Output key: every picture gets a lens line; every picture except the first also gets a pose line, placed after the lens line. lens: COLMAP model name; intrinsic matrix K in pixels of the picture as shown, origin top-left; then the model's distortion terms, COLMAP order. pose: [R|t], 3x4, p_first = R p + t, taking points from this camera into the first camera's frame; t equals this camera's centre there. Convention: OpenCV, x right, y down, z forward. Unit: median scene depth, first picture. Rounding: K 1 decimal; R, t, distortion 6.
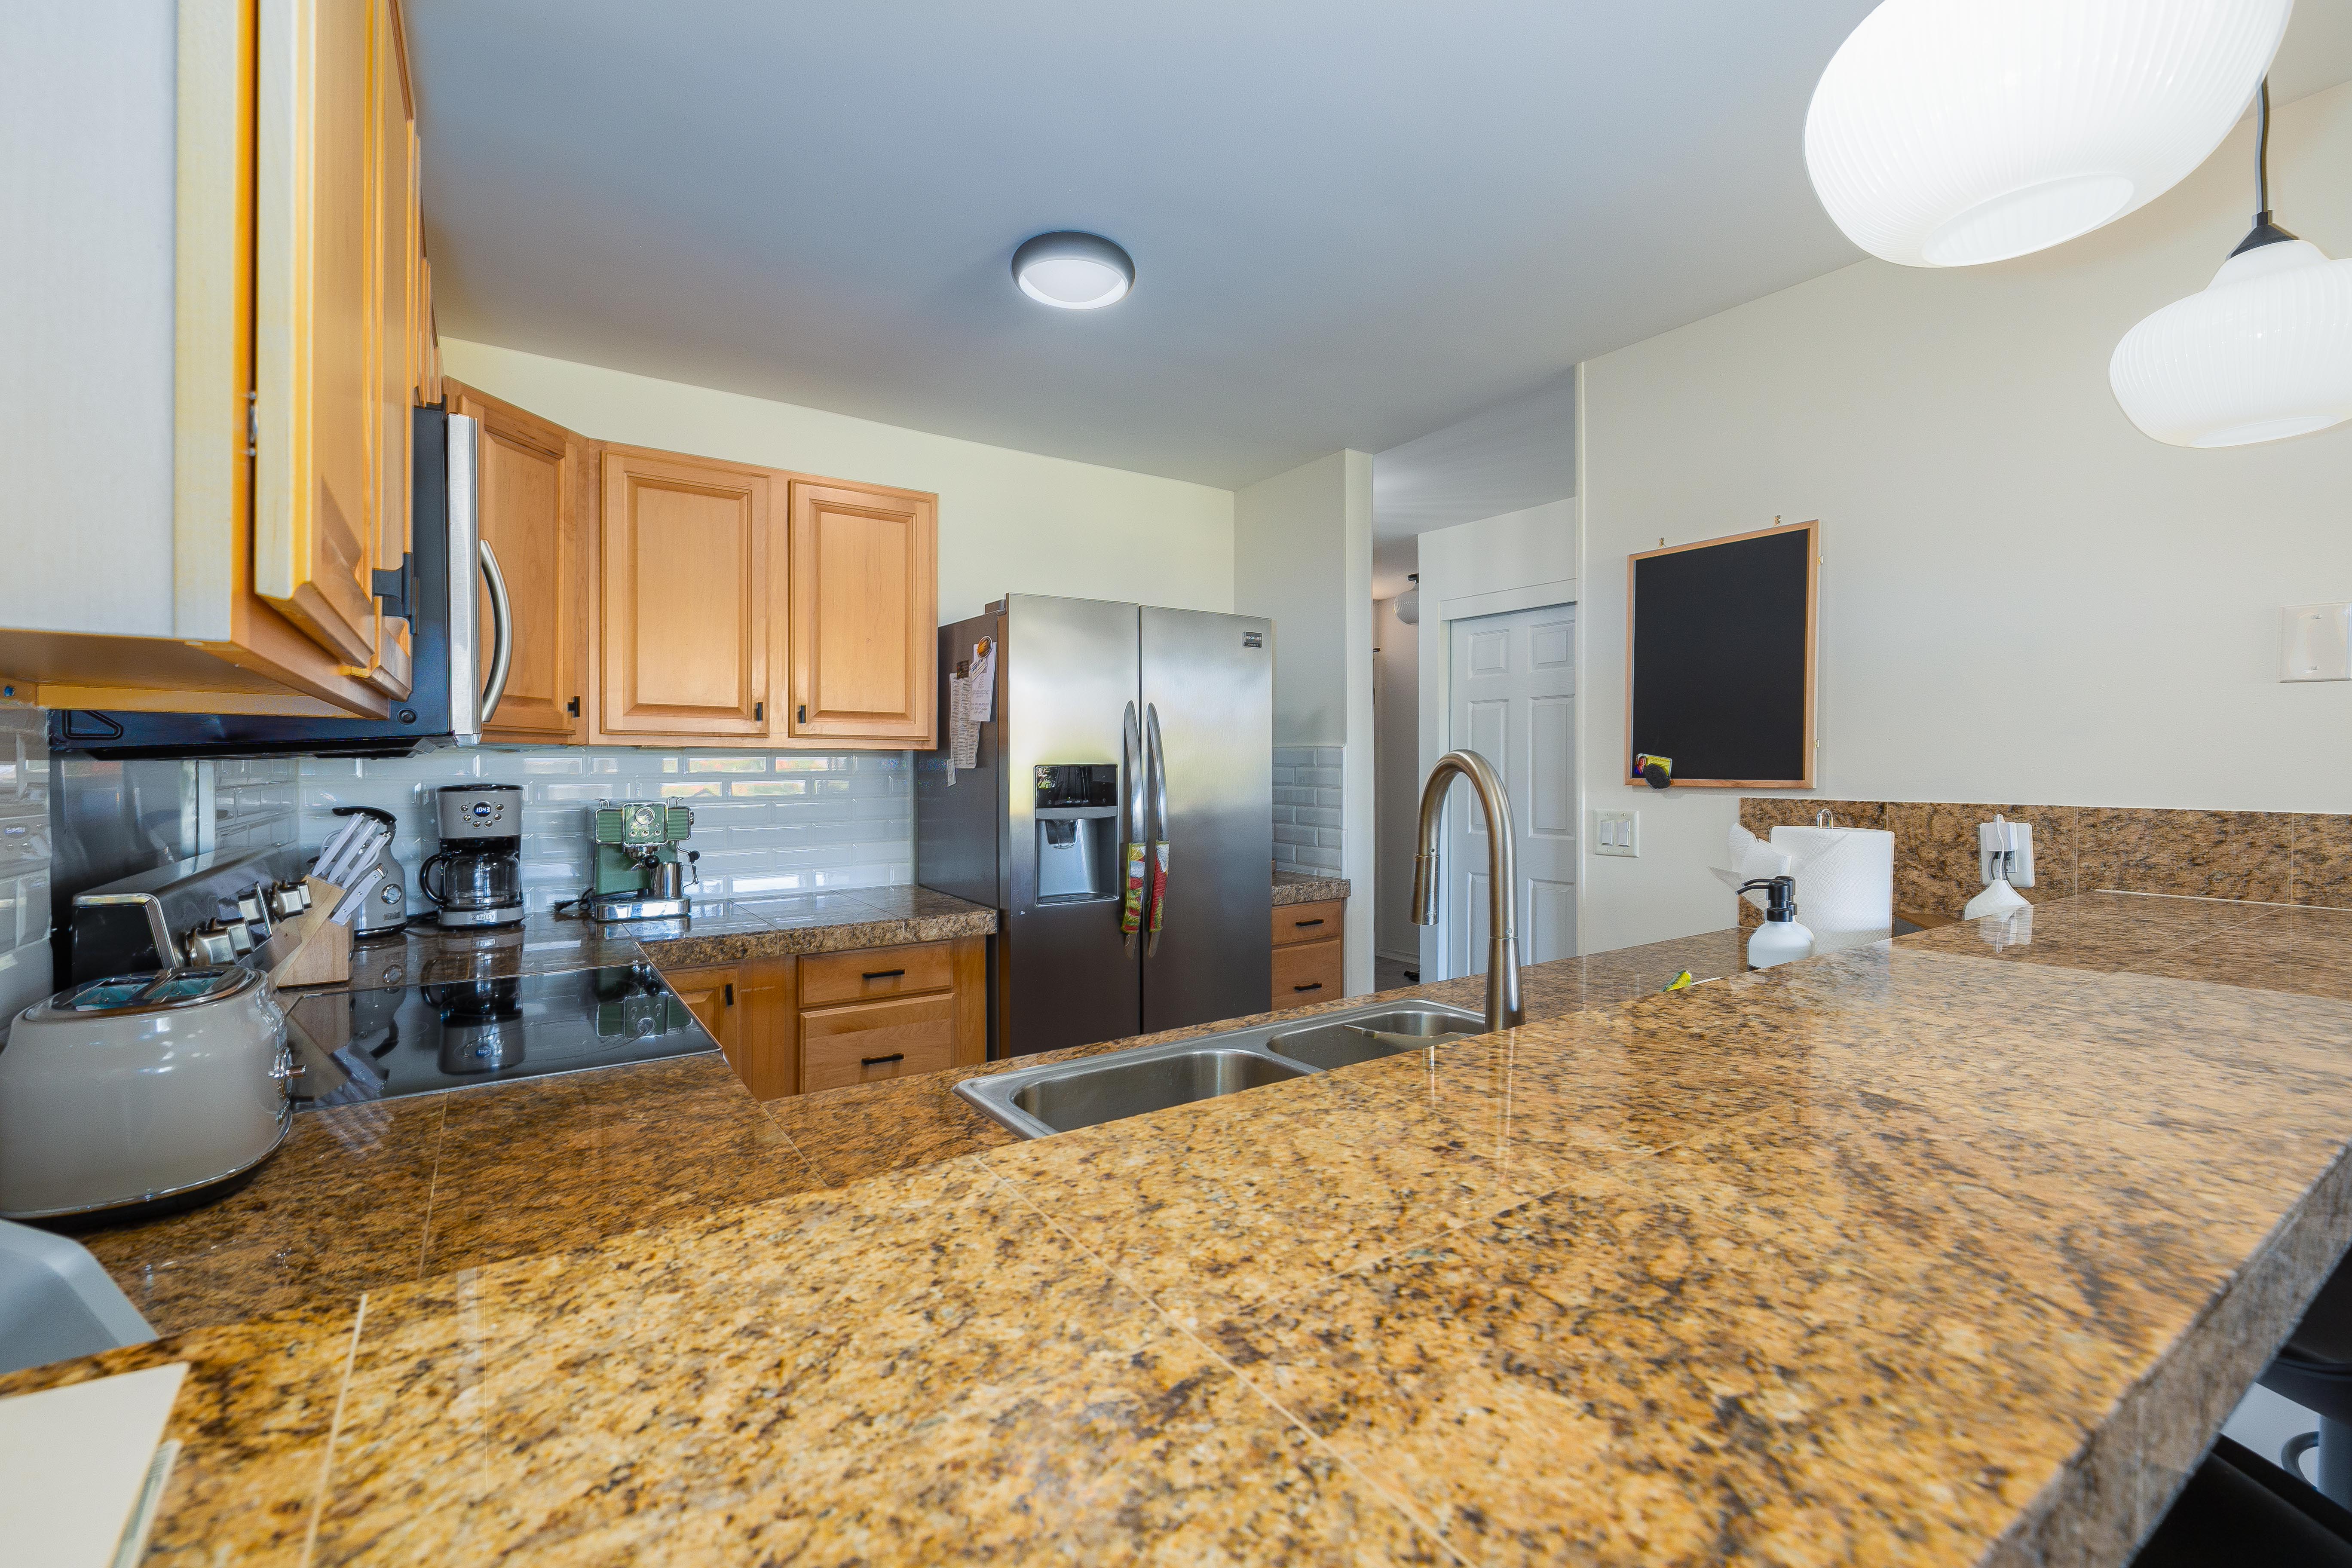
lens RADIAL K [[1027.2, 0, 1169.5], [0, 1027.2, 777.4], [0, 0, 1]] dist [-0.001022, -0.000035]
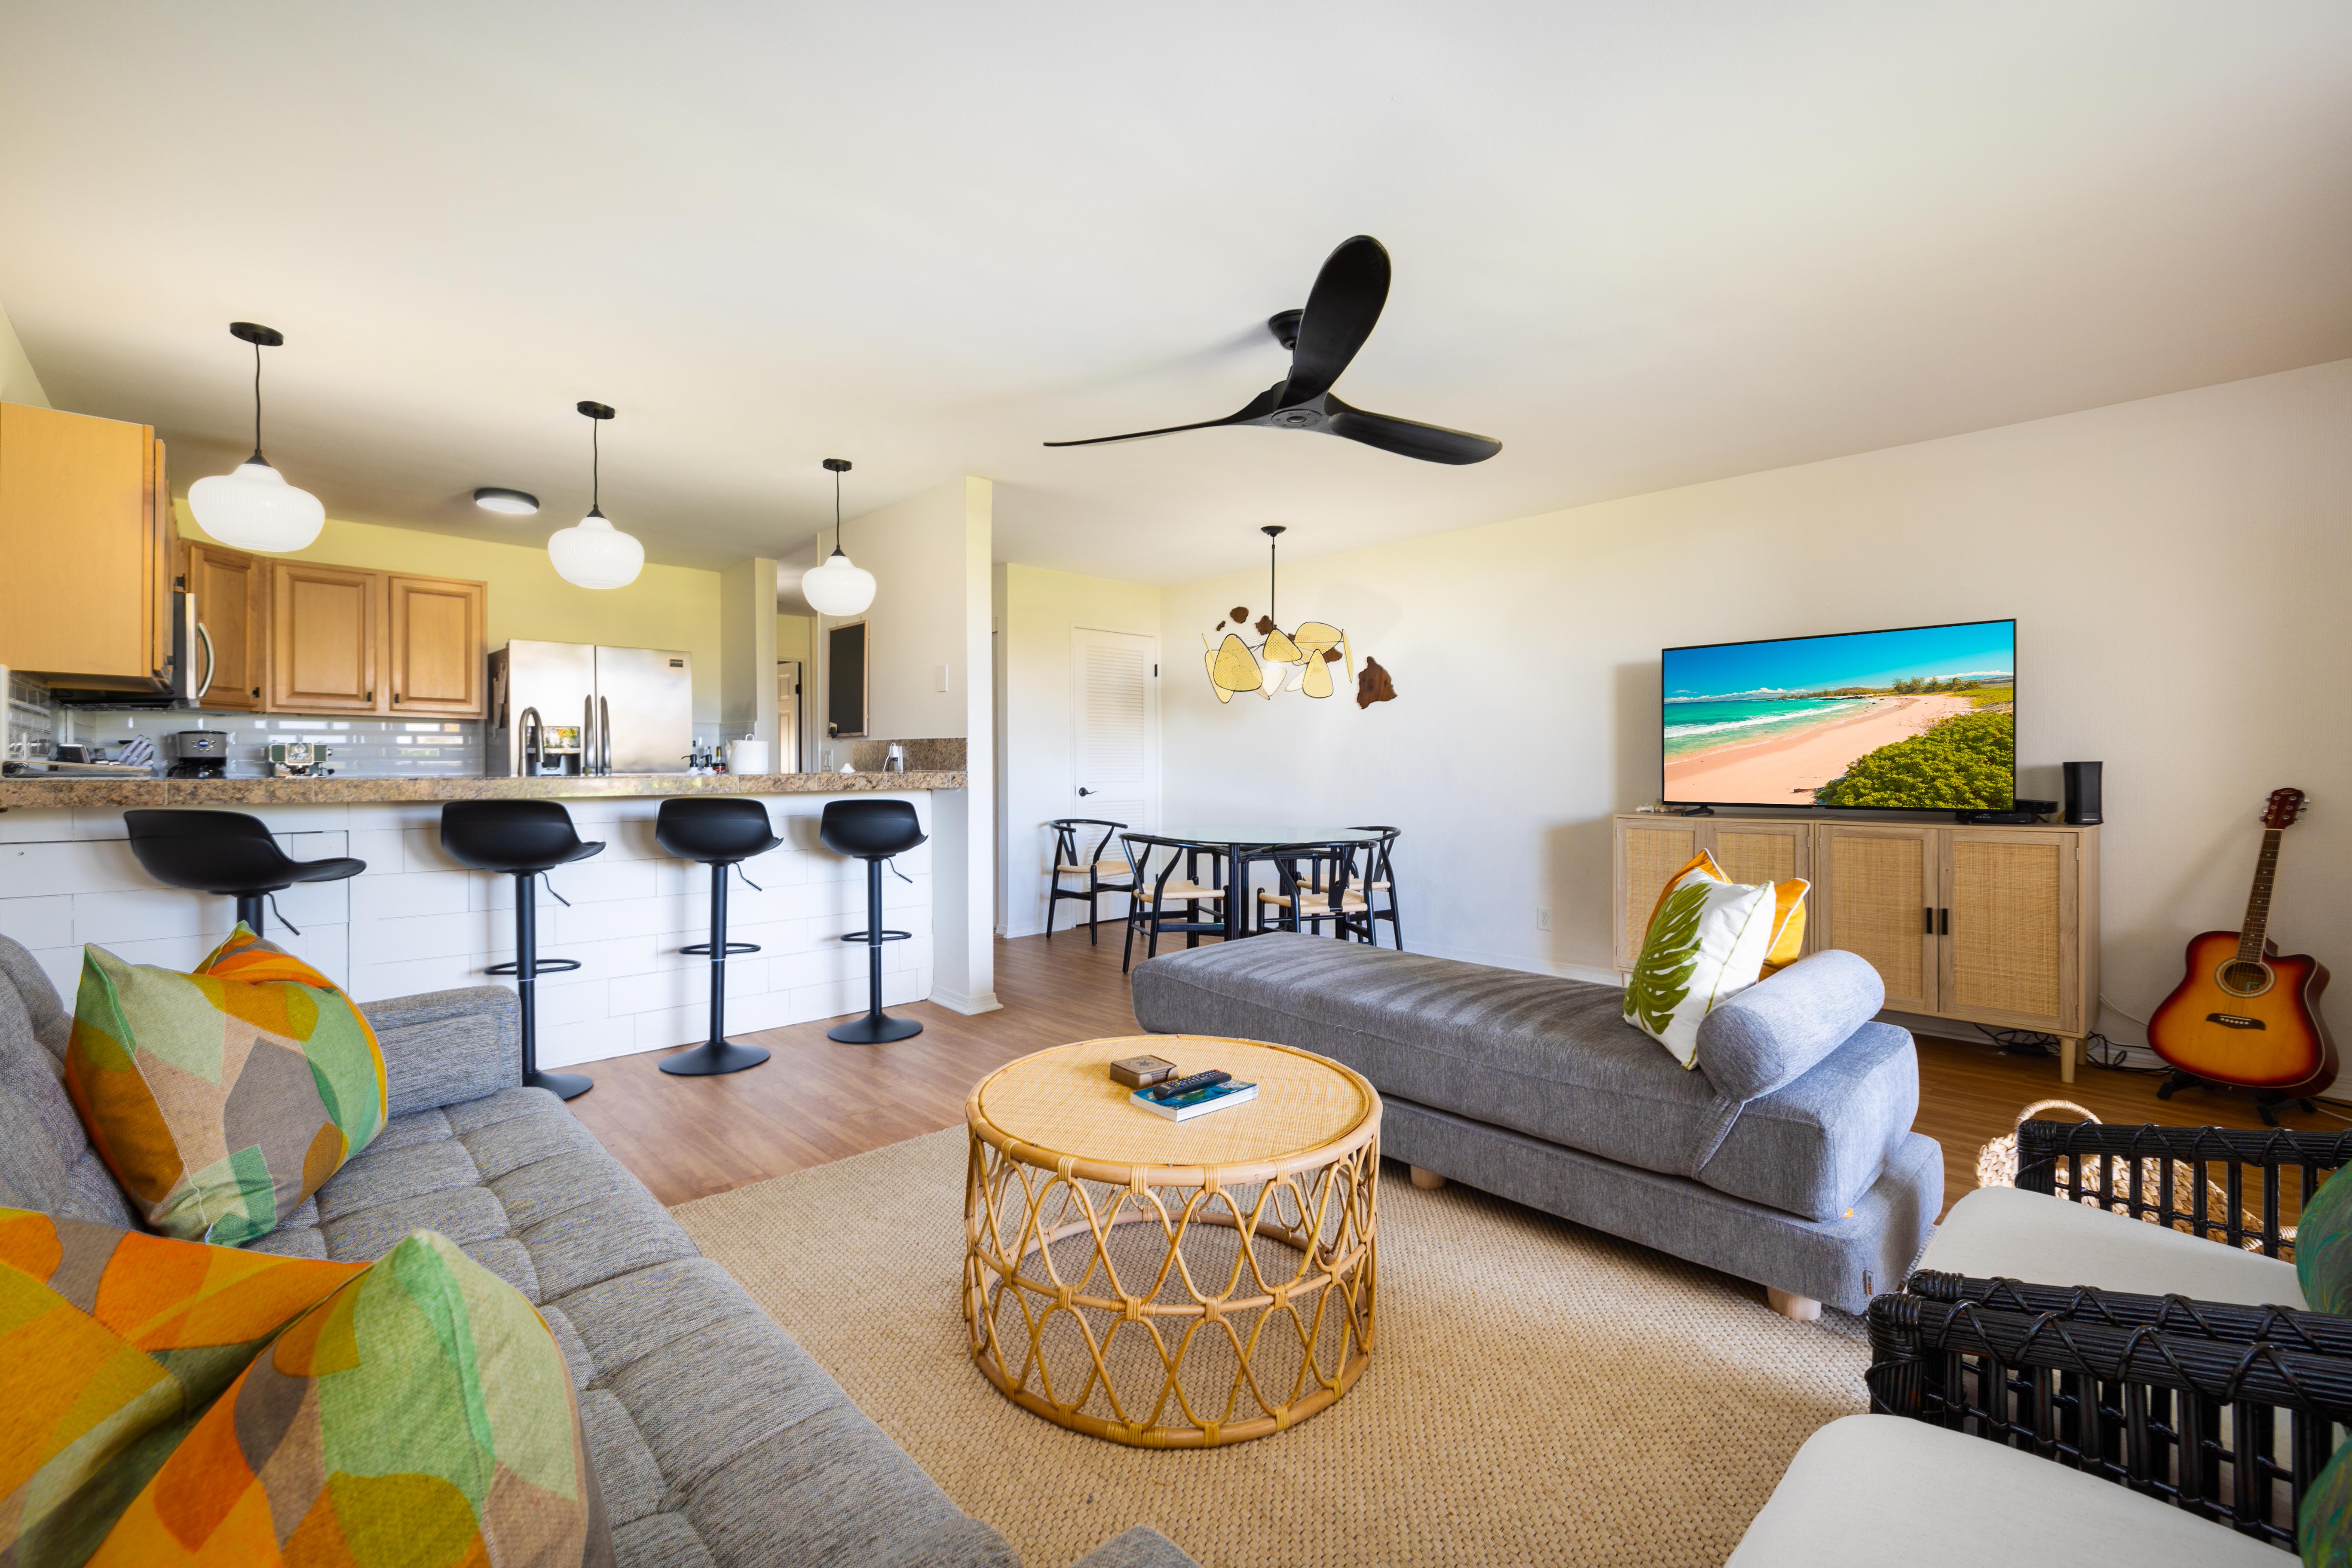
lens RADIAL K [[995.9, 0, 1185.2], [0, 995.9, 777.4], [0, 0, 1]] dist [-0.001558, -0.000002]
pose [[0.983656, -0.000779, 0.180054, 0.828208], [0.000860, 1.000000, -0.000370, 0.096016], [-0.180054, 0.000519, 0.983657, -1.199063]]
